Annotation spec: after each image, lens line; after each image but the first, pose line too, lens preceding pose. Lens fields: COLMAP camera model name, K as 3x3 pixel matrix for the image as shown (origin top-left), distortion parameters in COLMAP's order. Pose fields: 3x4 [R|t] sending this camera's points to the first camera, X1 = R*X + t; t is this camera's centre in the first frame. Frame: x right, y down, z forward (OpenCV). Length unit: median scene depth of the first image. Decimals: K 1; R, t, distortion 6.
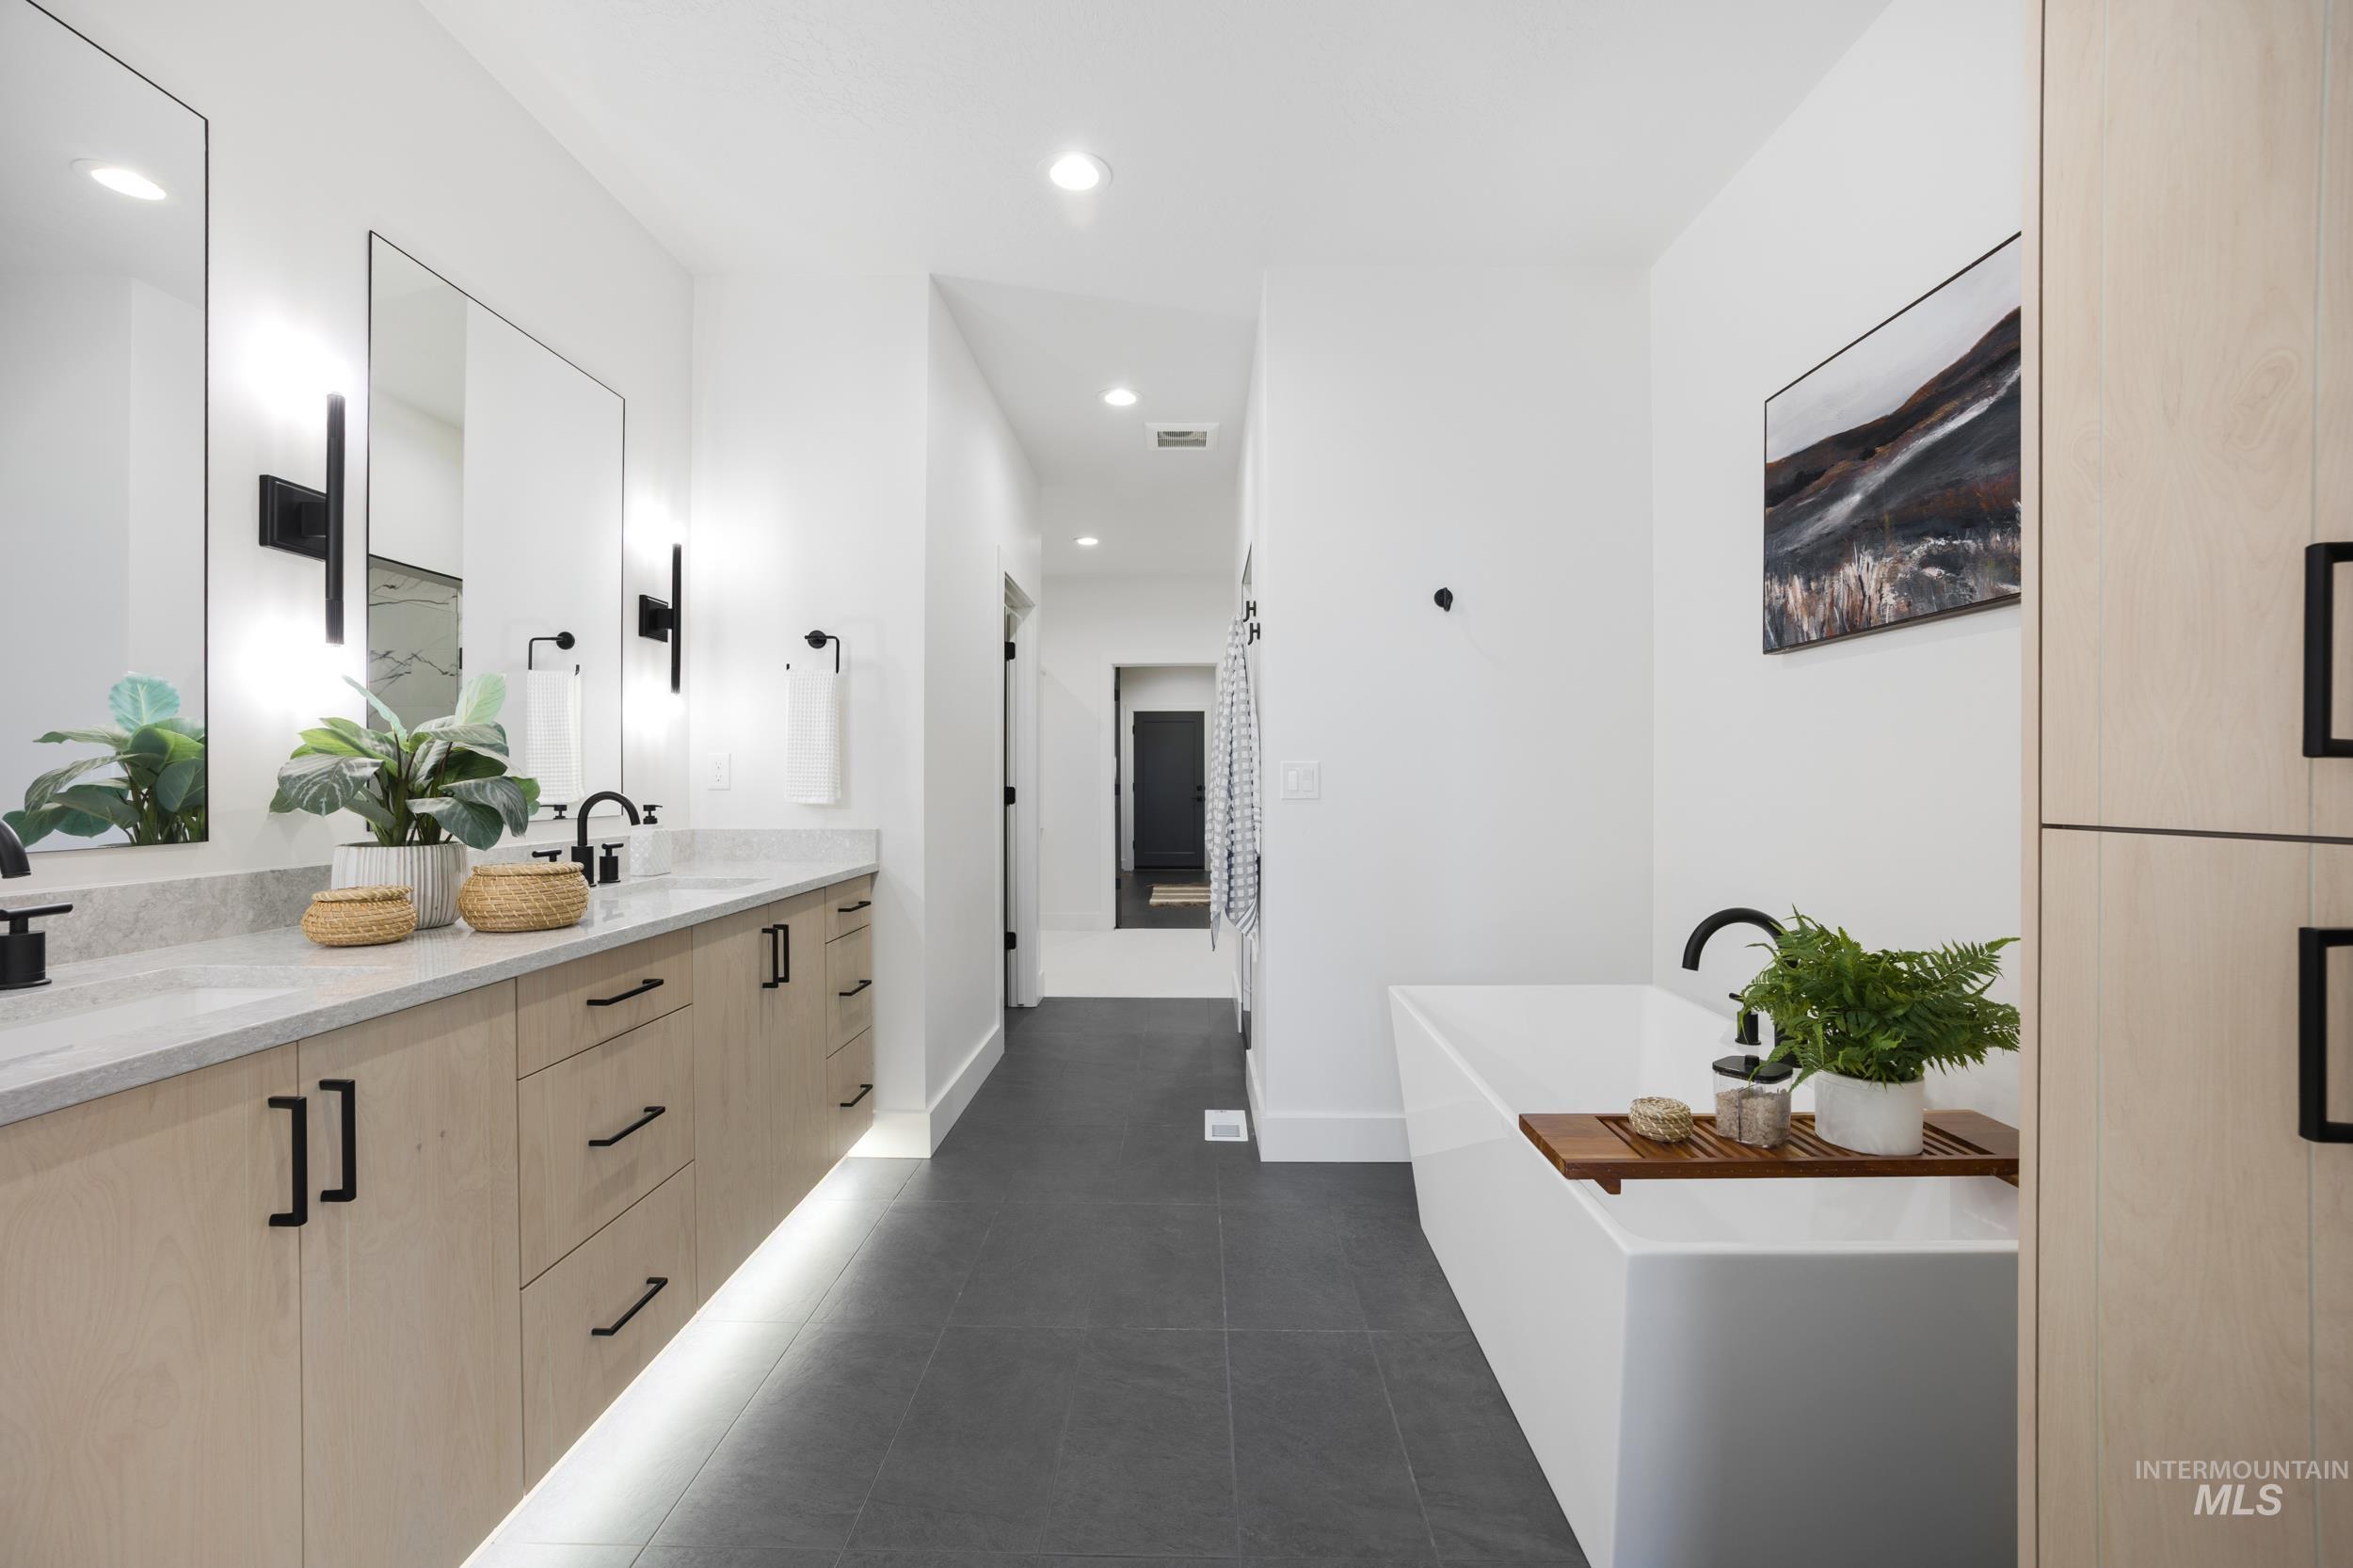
lens RADIAL K [[943.0, 0, 1175.0], [0, 943.0, 783.2], [0, 0, 1]] dist [-0.037102, 0.006136]
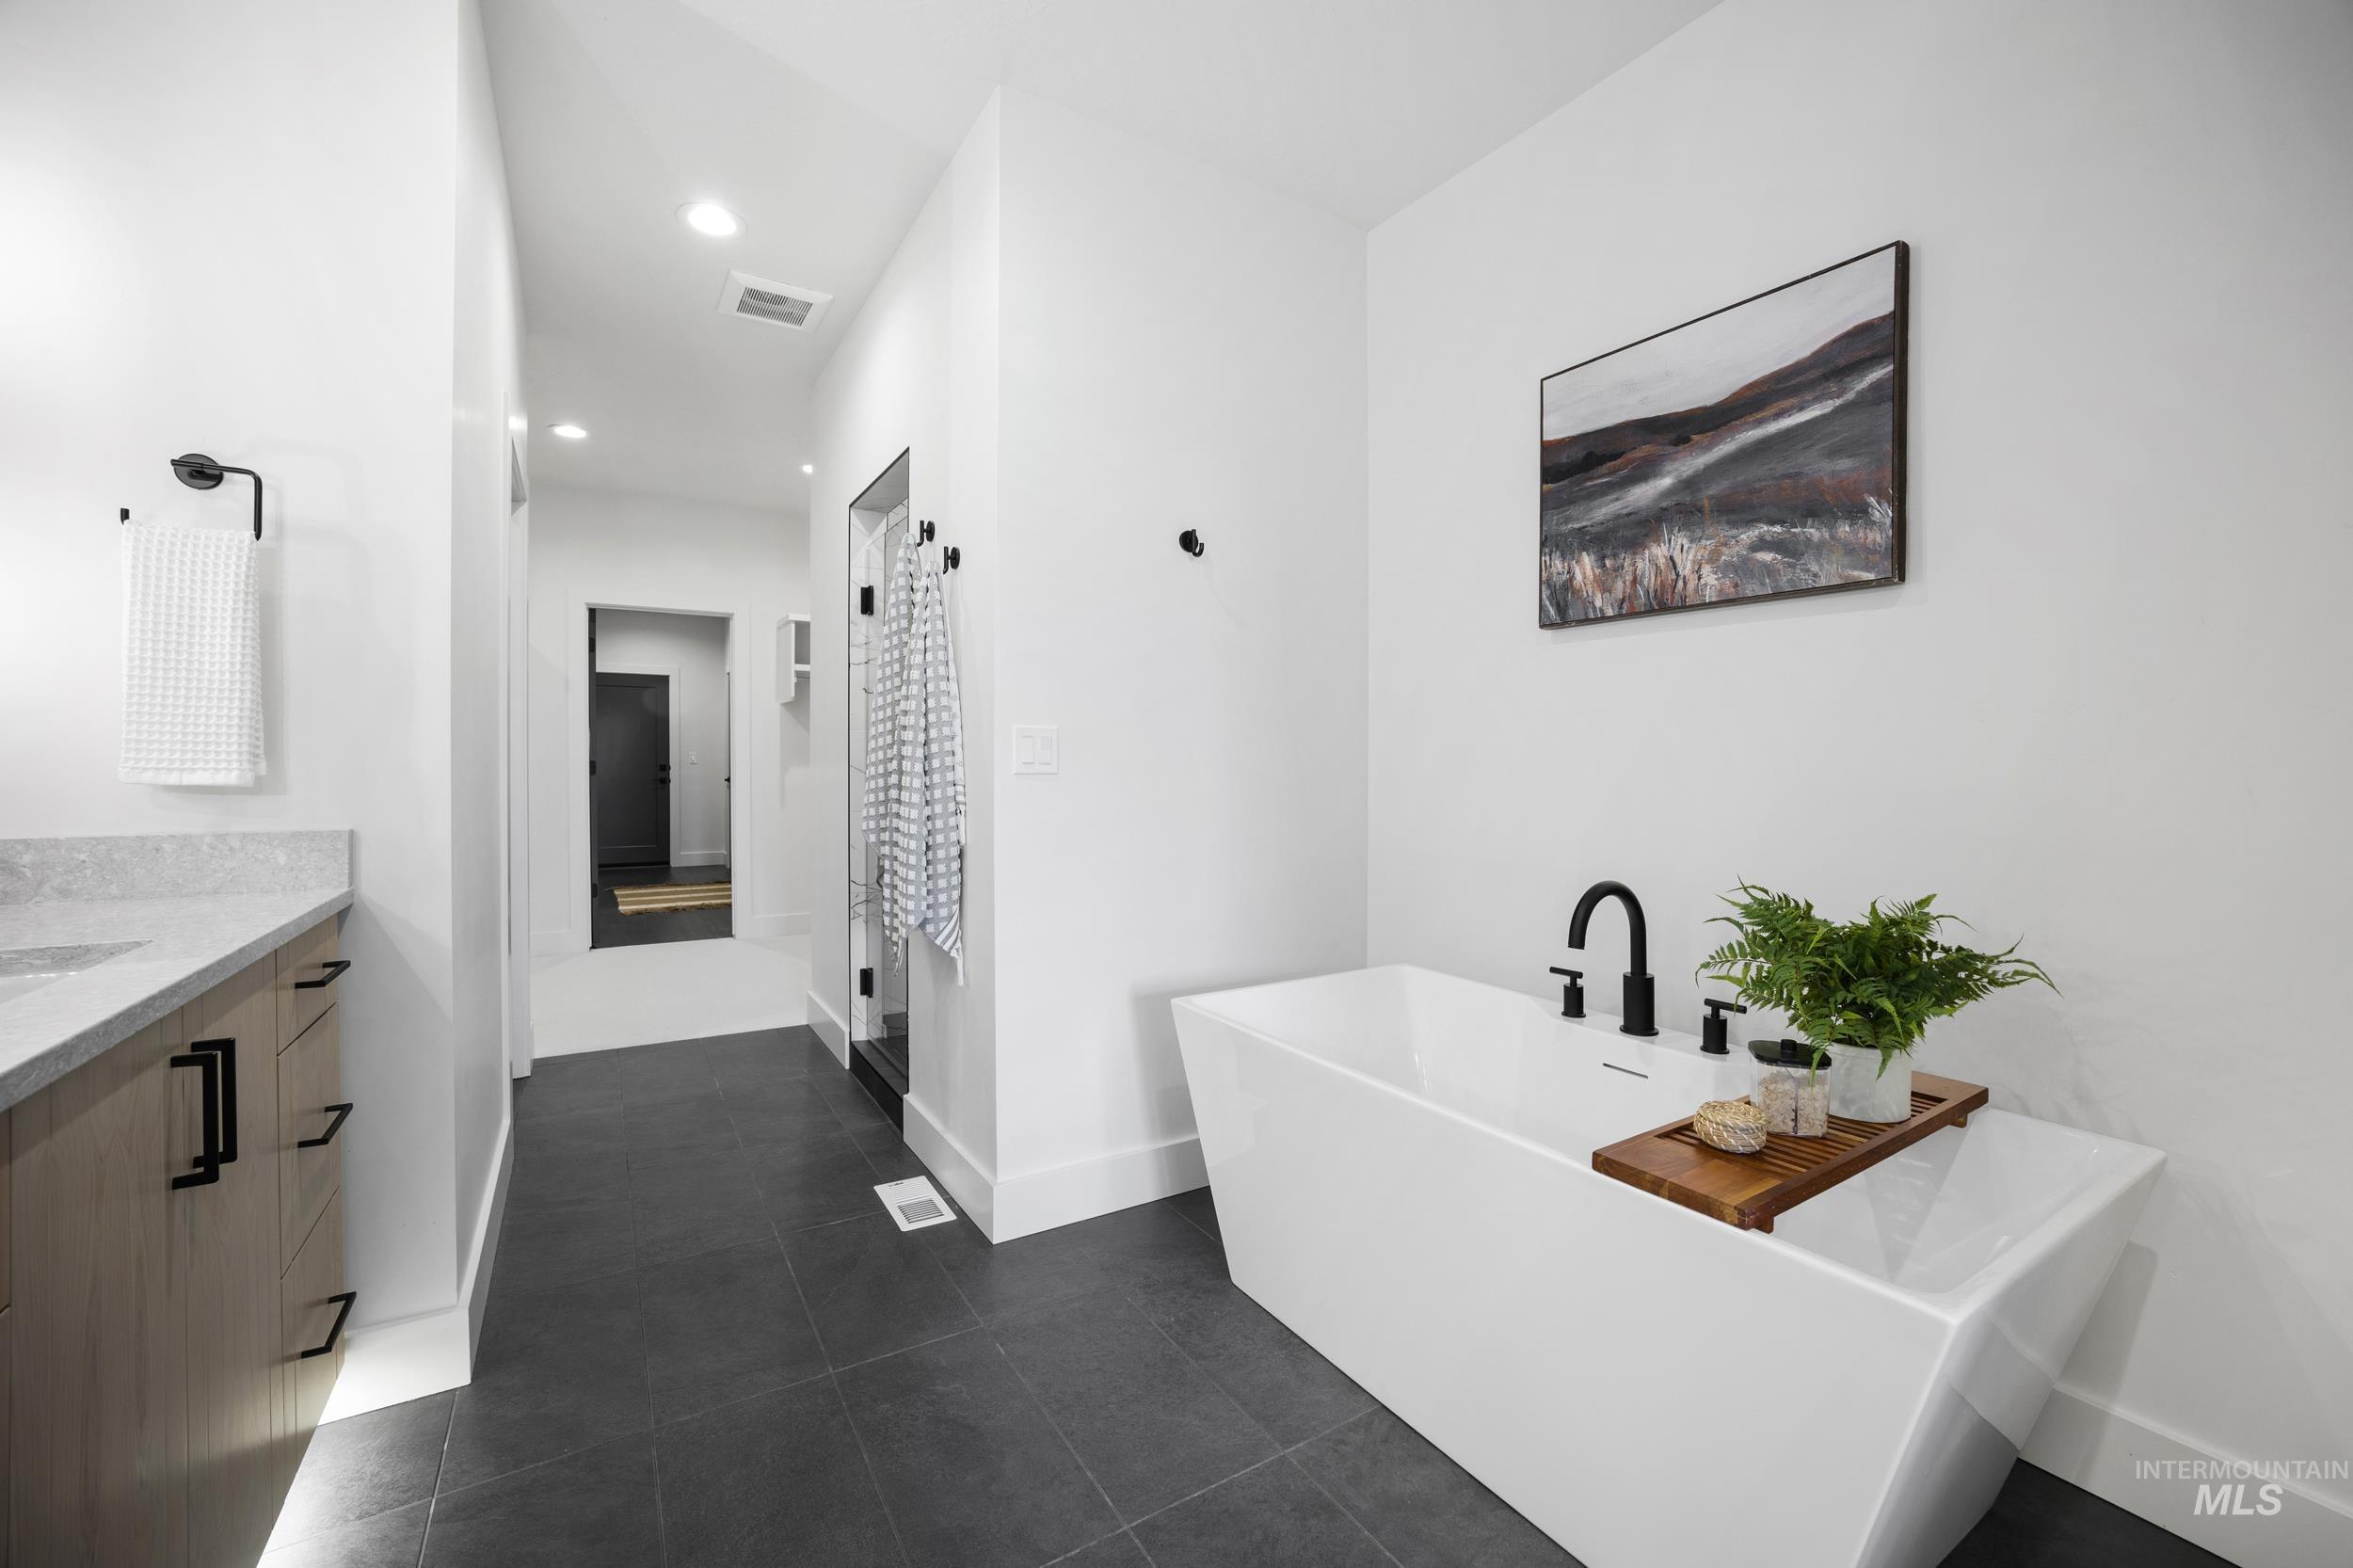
lens RADIAL K [[943.0, 0, 1154.4], [0, 943.0, 770.8], [0, 0, 1]] dist [-0.037102, 0.006136]
pose [[0.840727, 0.000025, 0.541459, -0.230068], [-0.003253, 0.999982, 0.005005, 0.010813], [-0.541449, -0.005969, 0.840712, 0.308830]]
